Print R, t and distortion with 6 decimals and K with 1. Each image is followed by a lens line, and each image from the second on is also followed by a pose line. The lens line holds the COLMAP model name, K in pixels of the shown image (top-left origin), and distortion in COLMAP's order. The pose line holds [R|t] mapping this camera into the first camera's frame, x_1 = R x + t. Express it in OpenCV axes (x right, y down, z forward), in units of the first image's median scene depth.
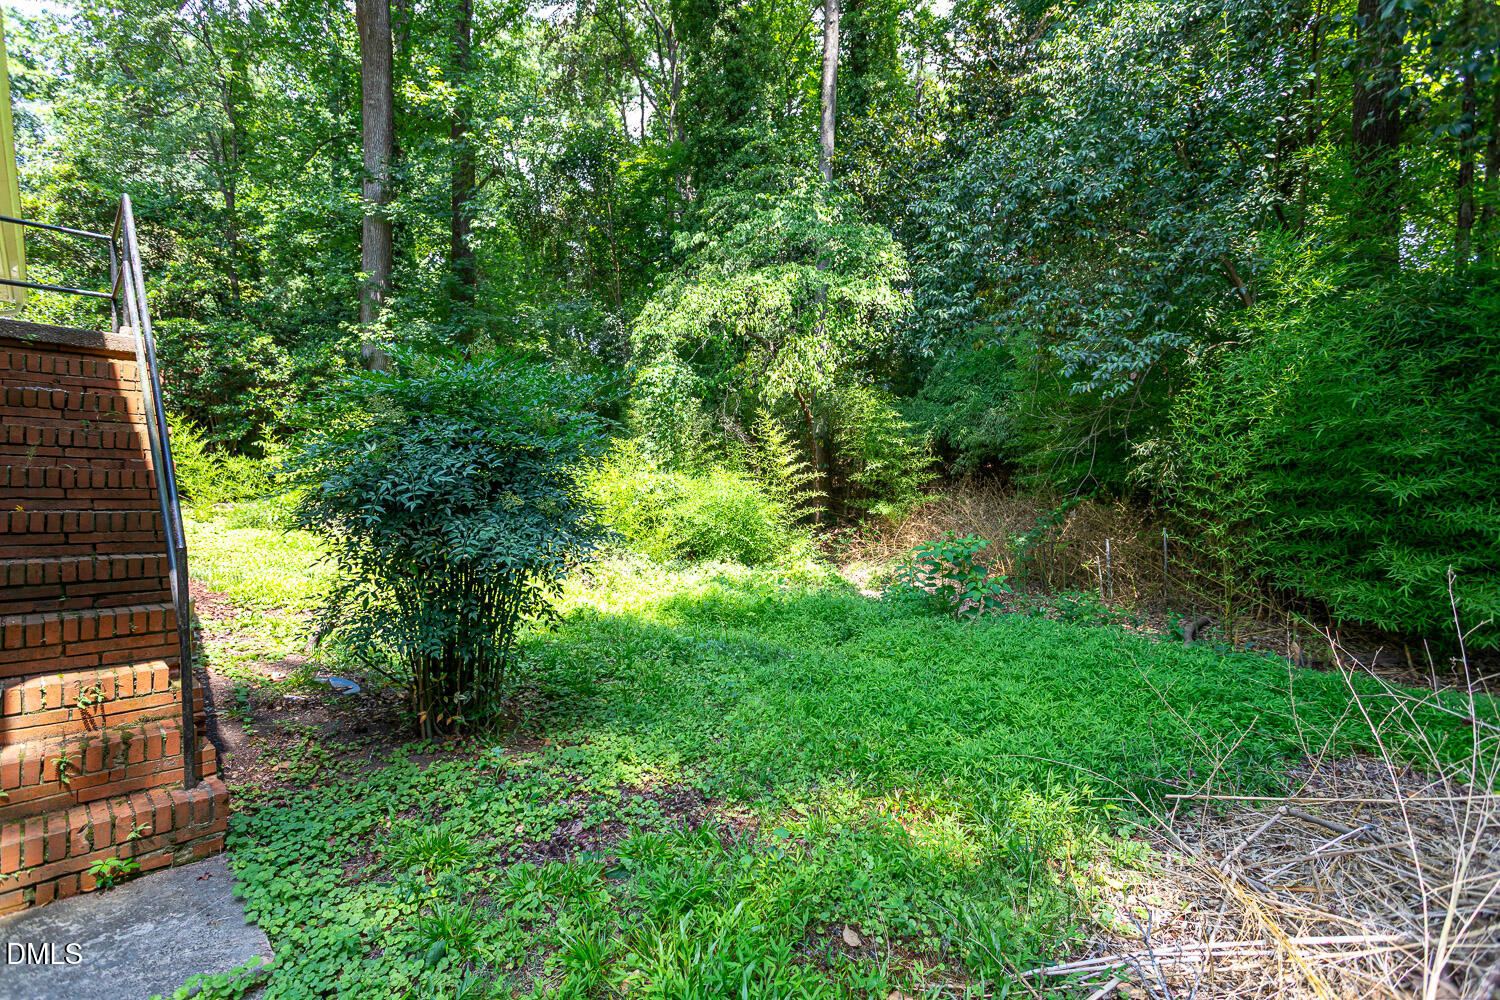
lens RADIAL K [[709.1, 0, 750.0], [0, 709.1, 500.0], [0, 0, 1]] dist [-0.001384, 0.000479]
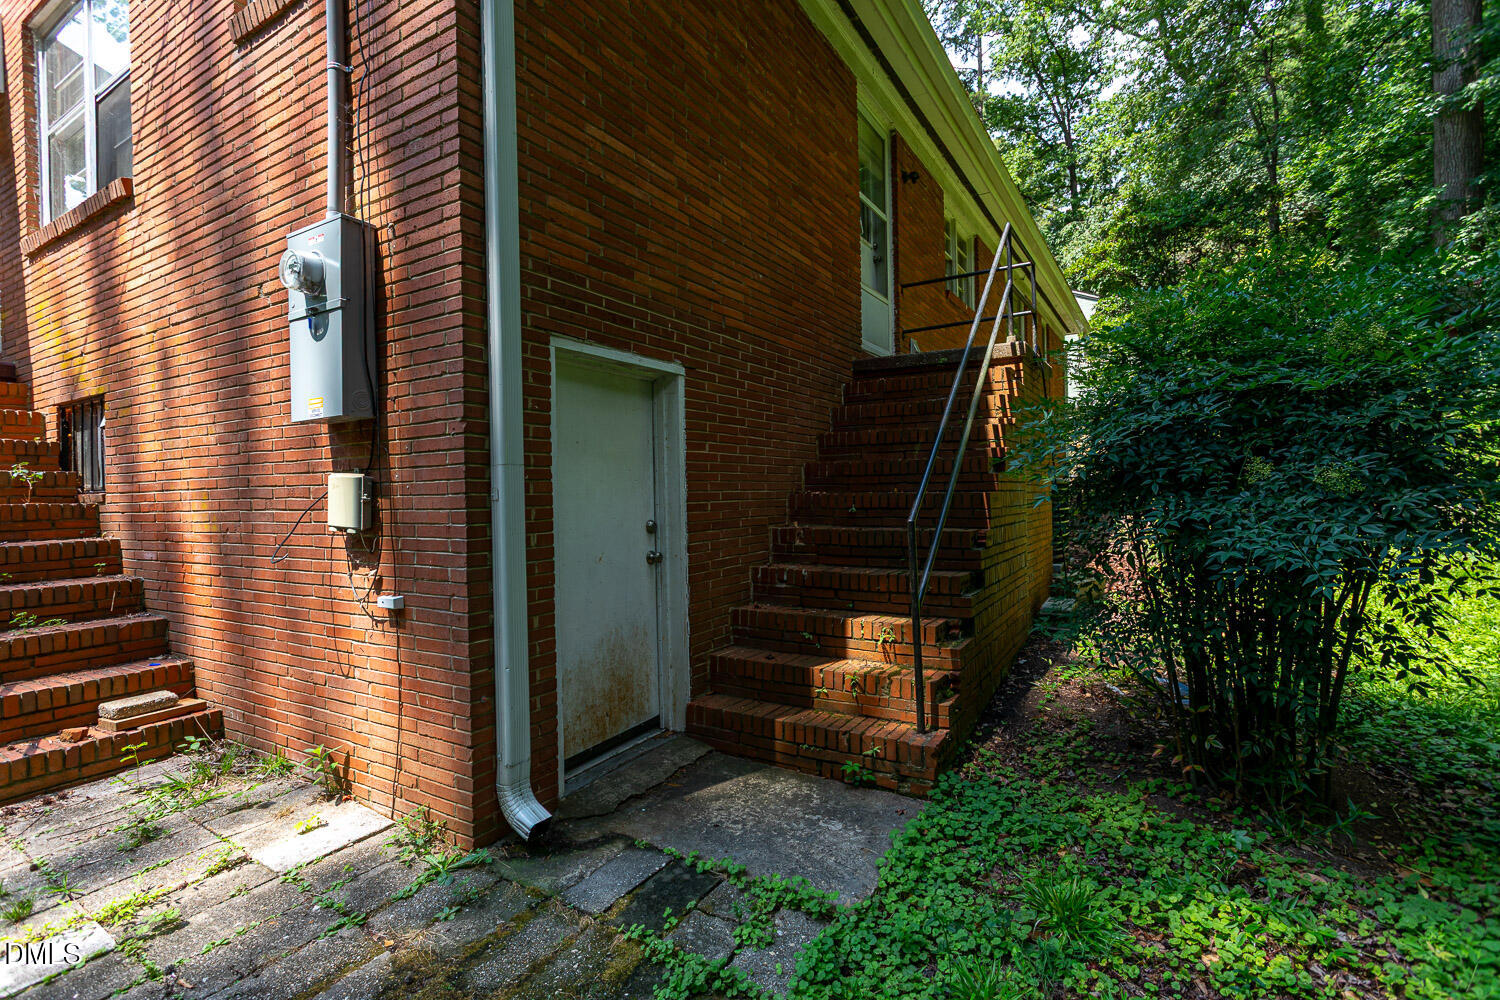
lens RADIAL K [[709.1, 0, 750.0], [0, 709.1, 500.0], [0, 0, 1]] dist [-0.001384, 0.000479]
pose [[0.215332, 0.004417, -0.976531, 0.240692], [0.012531, 0.999895, 0.007286, 0.016918], [0.976461, -0.013806, 0.215254, 0.442172]]
